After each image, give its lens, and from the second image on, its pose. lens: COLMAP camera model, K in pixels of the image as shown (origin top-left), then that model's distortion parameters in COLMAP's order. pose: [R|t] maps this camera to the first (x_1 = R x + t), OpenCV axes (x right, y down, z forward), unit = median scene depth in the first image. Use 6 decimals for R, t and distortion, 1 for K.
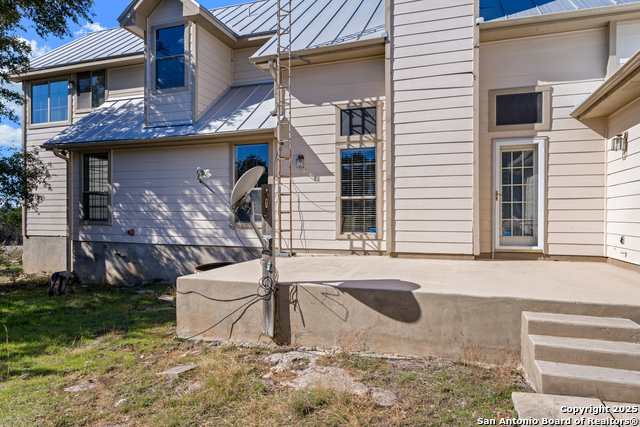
lens RADIAL K [[395.4, 0, 320.8], [0, 395.4, 215.0], [0, 0, 1]] dist [-0.000309, 0.000027]
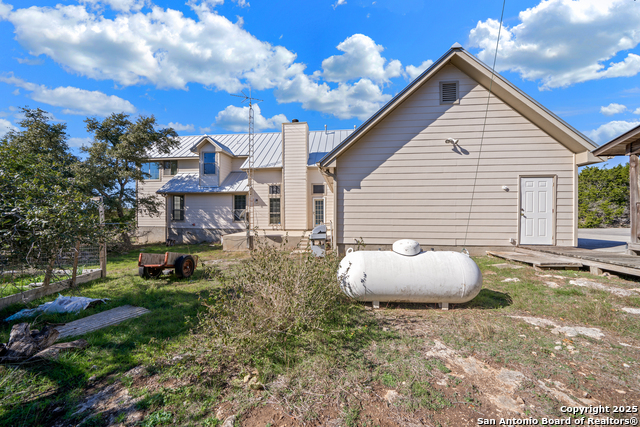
lens RADIAL K [[221.7, 0, 318.7], [0, 221.7, 216.1], [0, 0, 1]] dist [-0.007316, 0.000017]
pose [[0.978264, -0.003104, 0.207341, 0.059896], [0.002263, 0.999988, 0.004296, -0.022649], [-0.207352, -0.003734, 0.978259, -0.761910]]
